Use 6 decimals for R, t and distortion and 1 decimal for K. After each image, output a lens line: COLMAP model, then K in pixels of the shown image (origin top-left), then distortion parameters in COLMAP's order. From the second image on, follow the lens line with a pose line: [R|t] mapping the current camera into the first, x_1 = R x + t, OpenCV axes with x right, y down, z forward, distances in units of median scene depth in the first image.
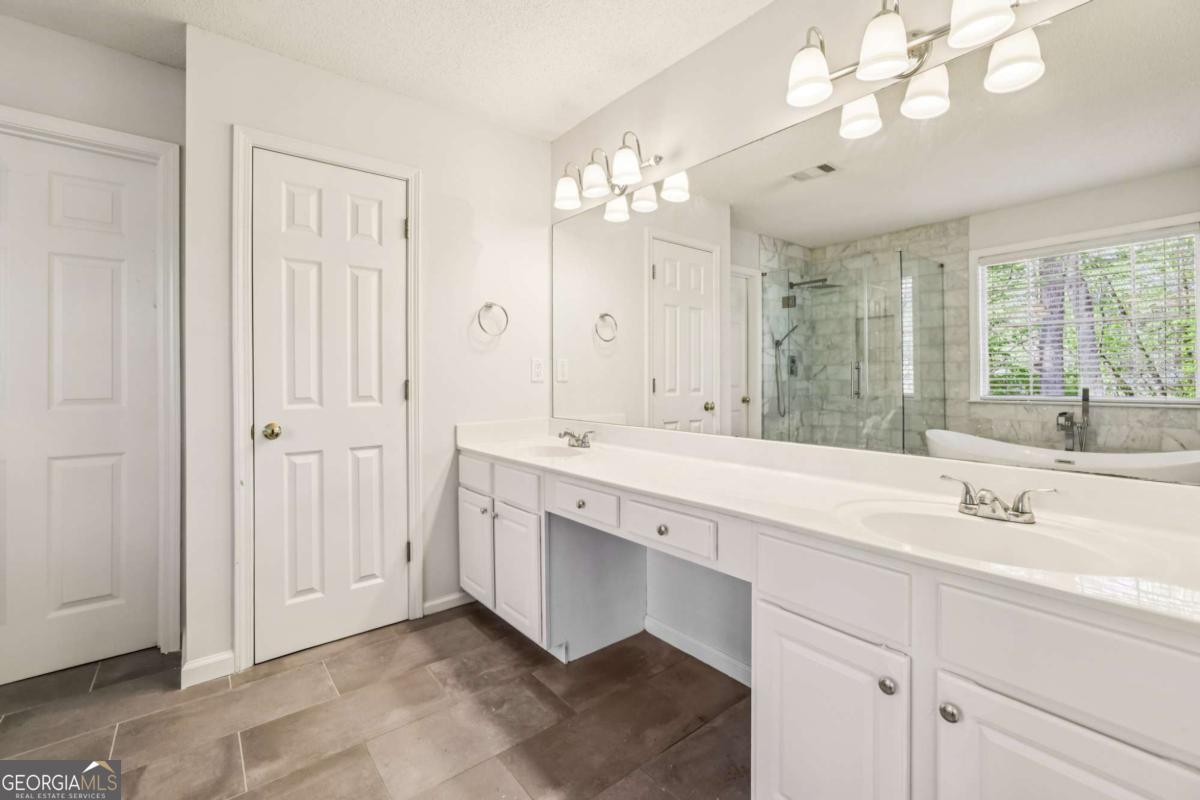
lens RADIAL K [[508.6, 0, 598.1], [0, 508.6, 390.1], [0, 0, 1]] dist [0.001698, 0.000772]
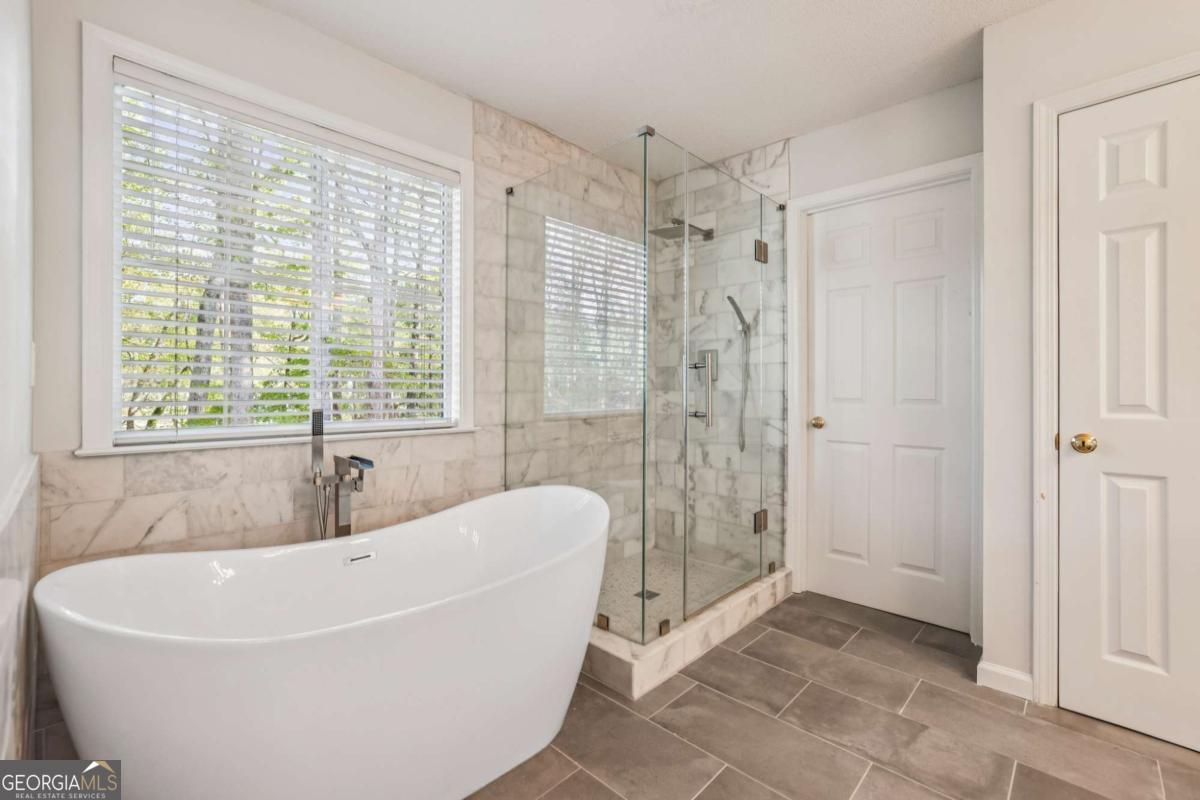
lens RADIAL K [[522.4, 0, 600.0], [0, 522.4, 400.0], [0, 0, 1]] dist [0.021491, 0.000473]
pose [[0.144504, 0.027339, -0.989126, 0.116643], [-0.013035, 0.999584, 0.025724, -0.003049], [0.989418, 0.009176, 0.144800, 0.087017]]
